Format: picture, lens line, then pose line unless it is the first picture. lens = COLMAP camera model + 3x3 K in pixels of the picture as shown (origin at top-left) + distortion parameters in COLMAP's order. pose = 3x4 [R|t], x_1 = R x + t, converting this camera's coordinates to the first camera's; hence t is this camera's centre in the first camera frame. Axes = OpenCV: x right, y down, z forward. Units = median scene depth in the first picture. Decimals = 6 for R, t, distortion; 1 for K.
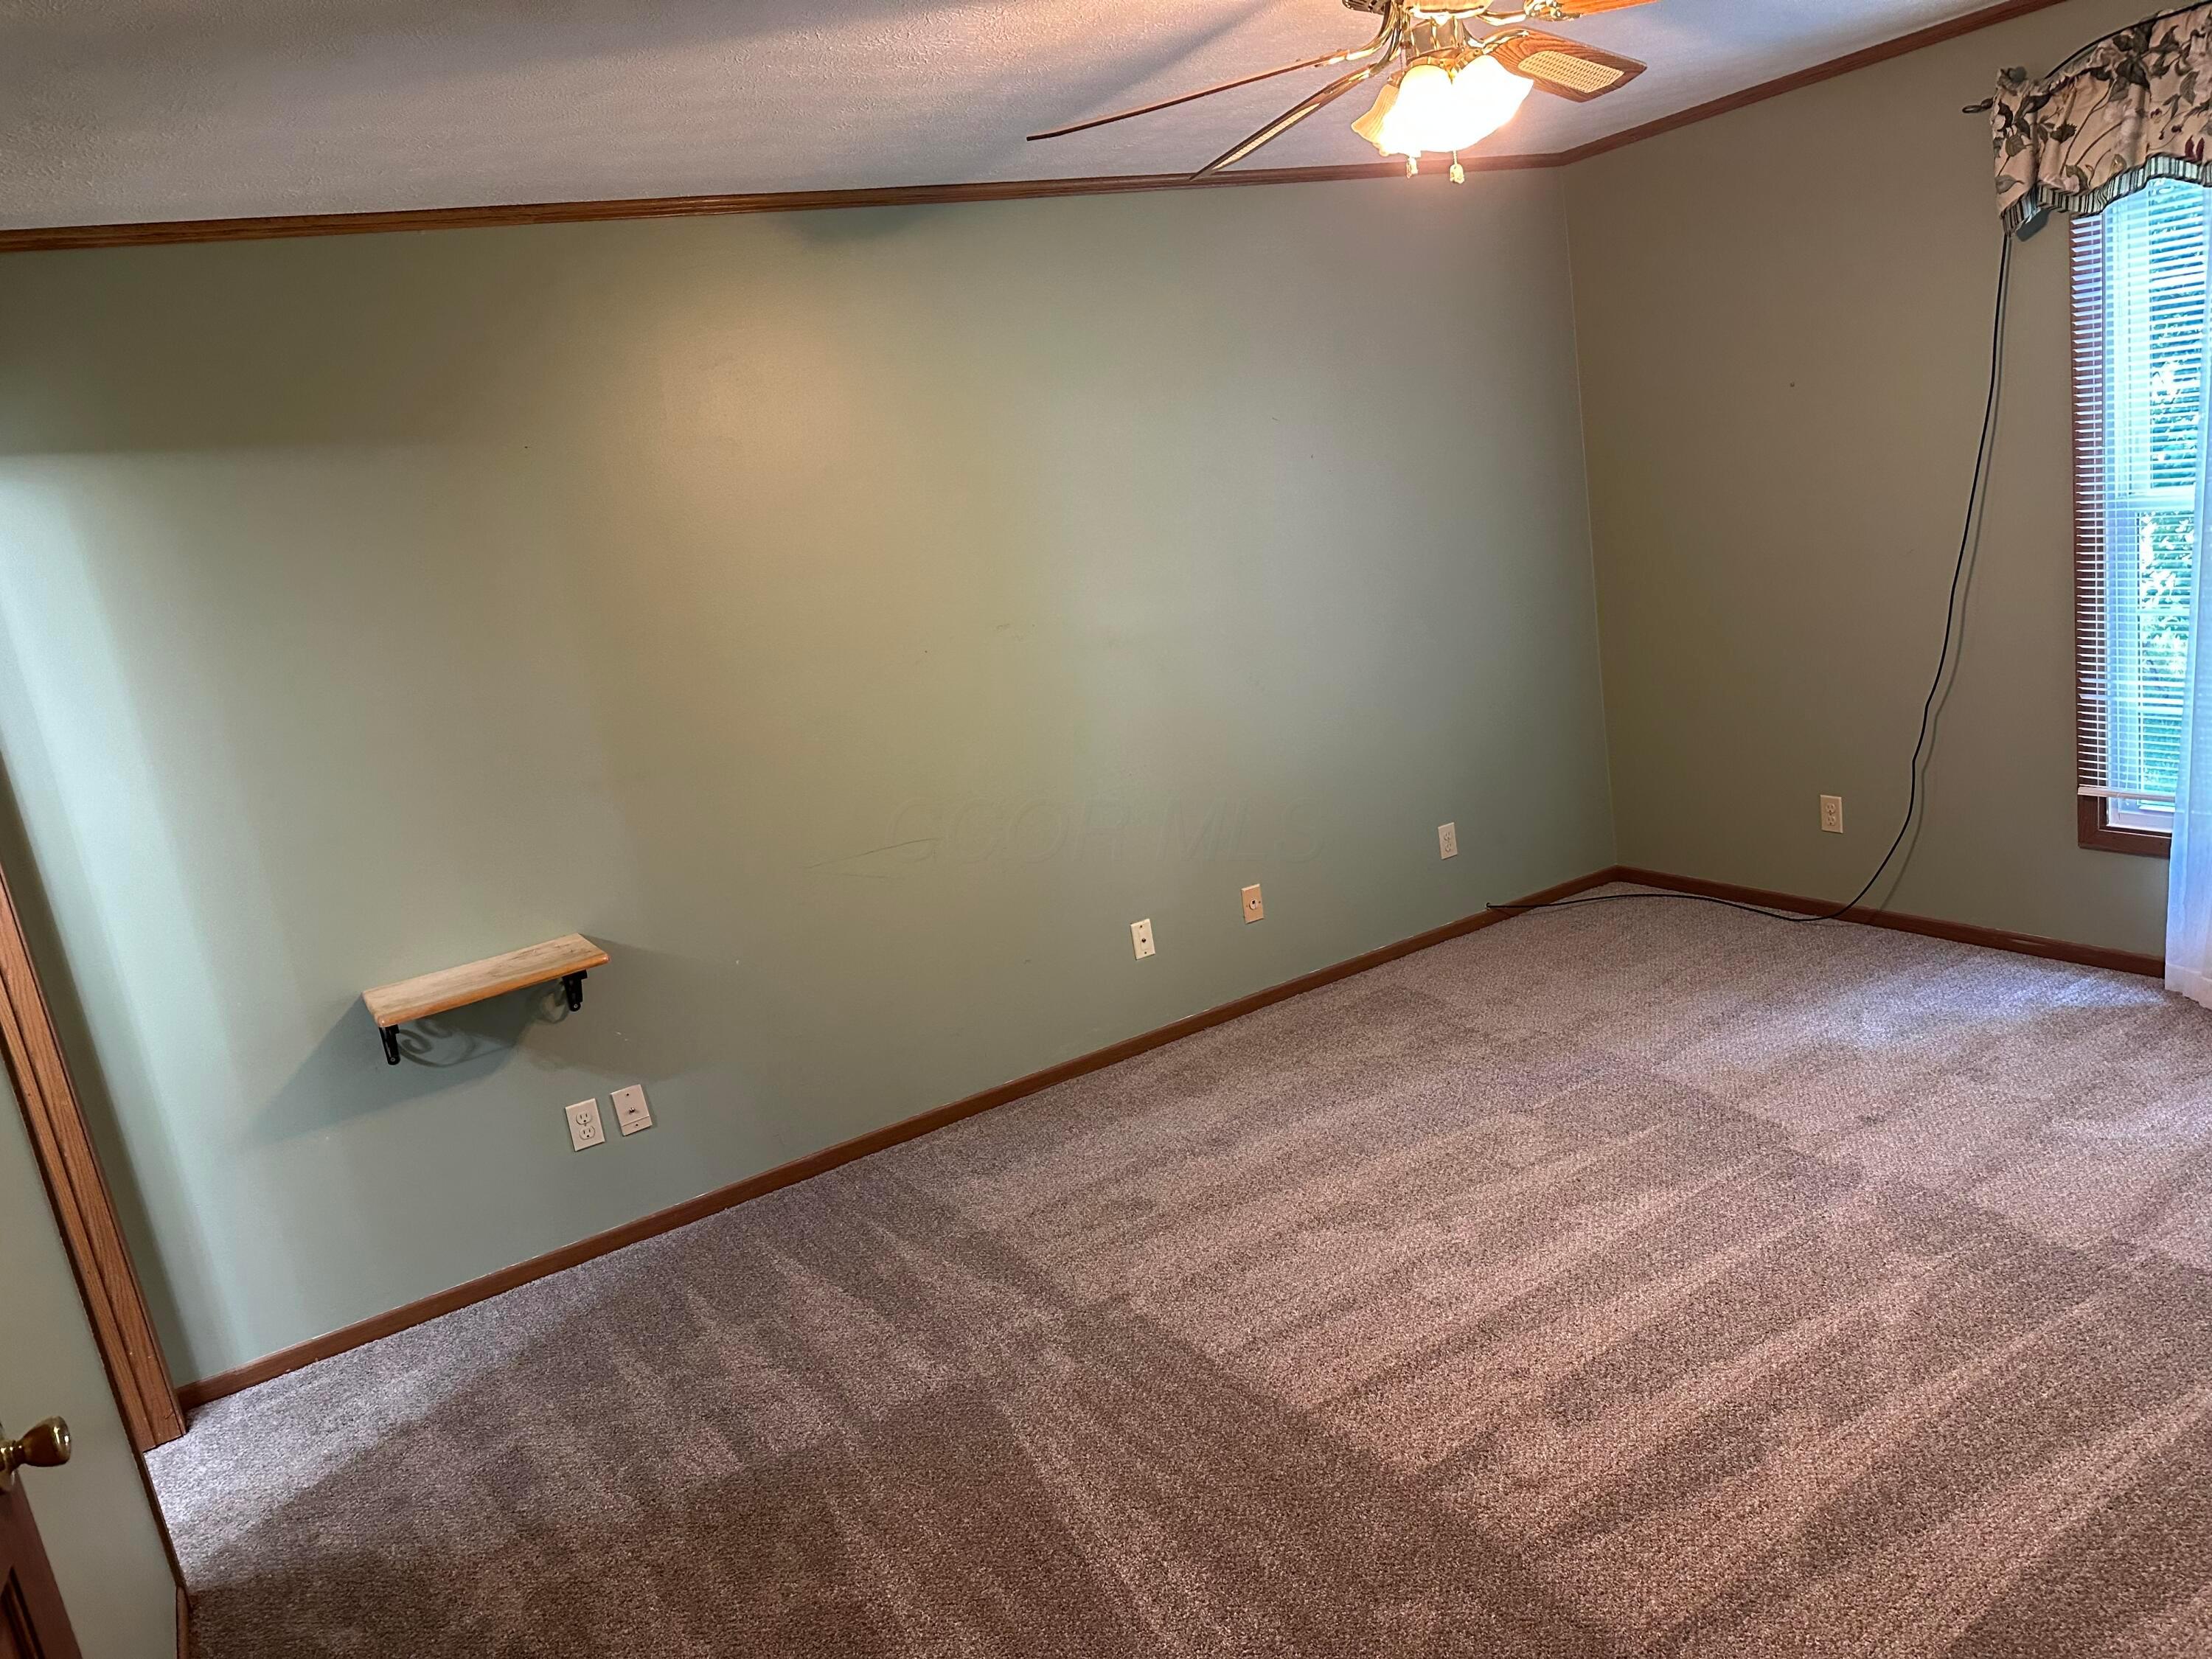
lens RADIAL K [[1535.3, 0, 1092.4], [0, 1535.3, 824.1], [0, 0, 1]] dist [0.041639, -0.041252]
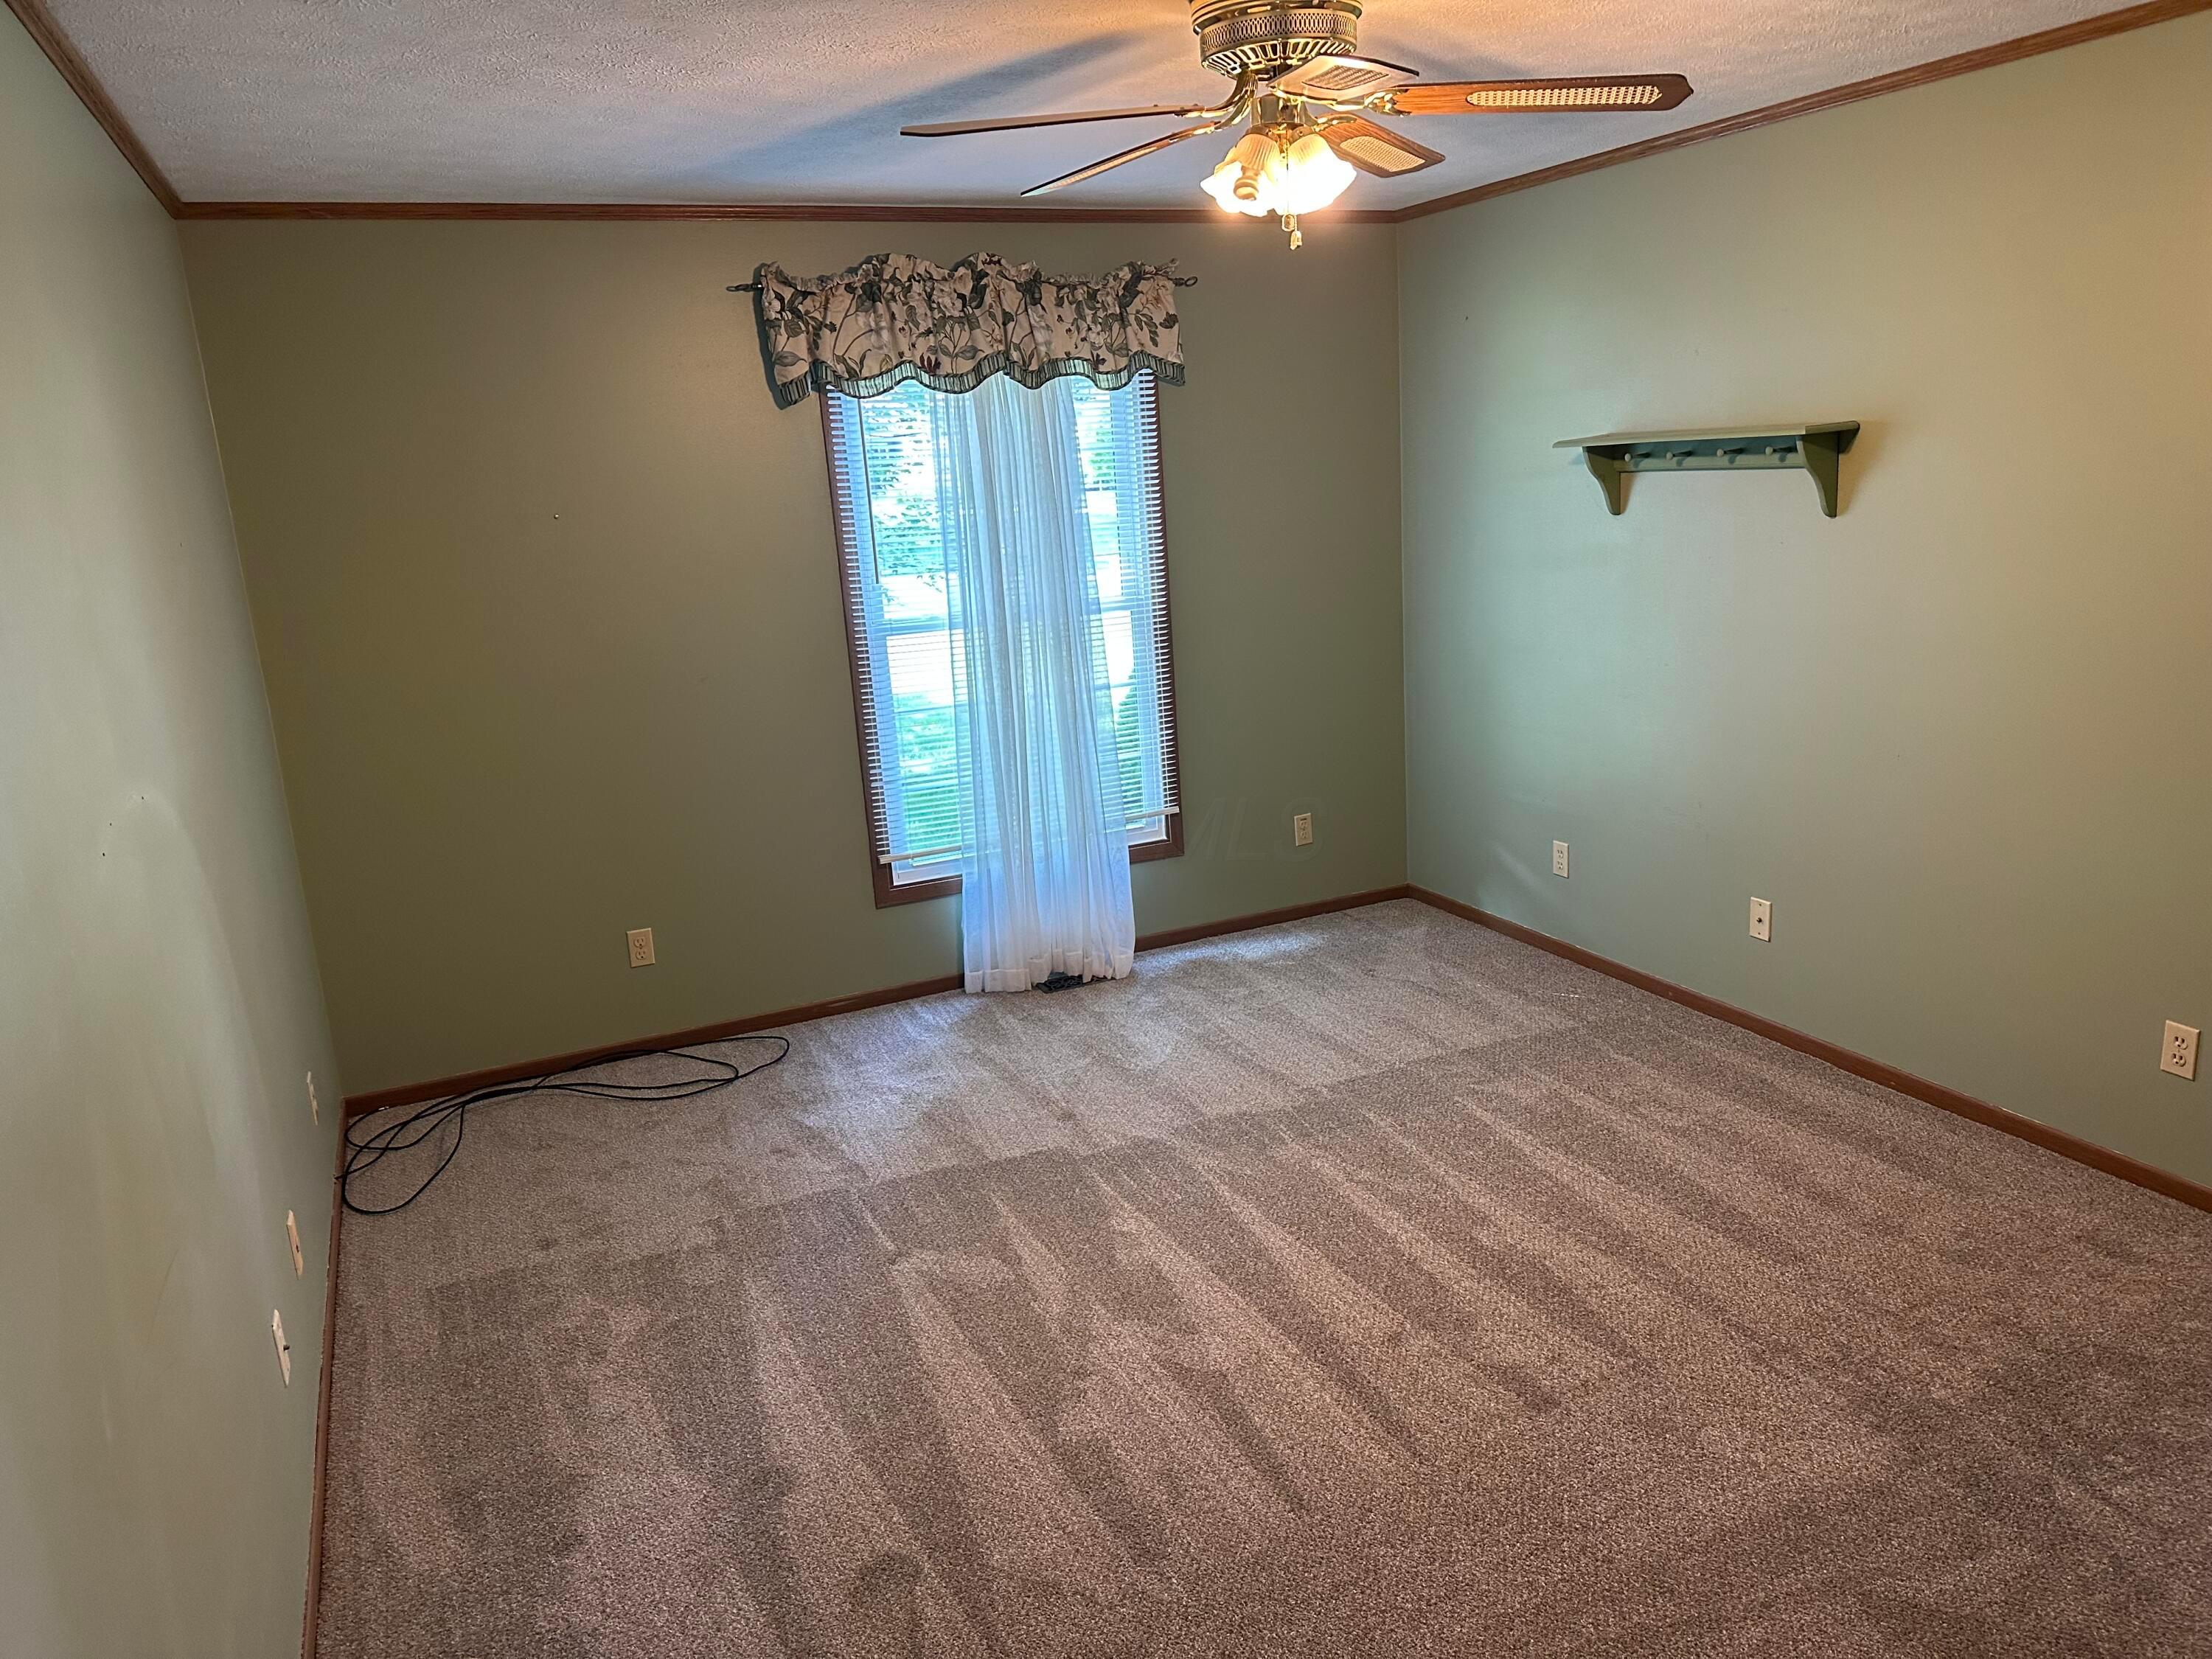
lens RADIAL K [[1535.3, 0, 1103.8], [0, 1535.3, 847.2], [0, 0, 1]] dist [0.041639, -0.041252]
pose [[0.089513, -0.101356, 0.990815, -0.587525], [0.259121, 0.962921, 0.075092, -0.082234], [-0.961688, 0.250019, 0.112458, 0.732374]]
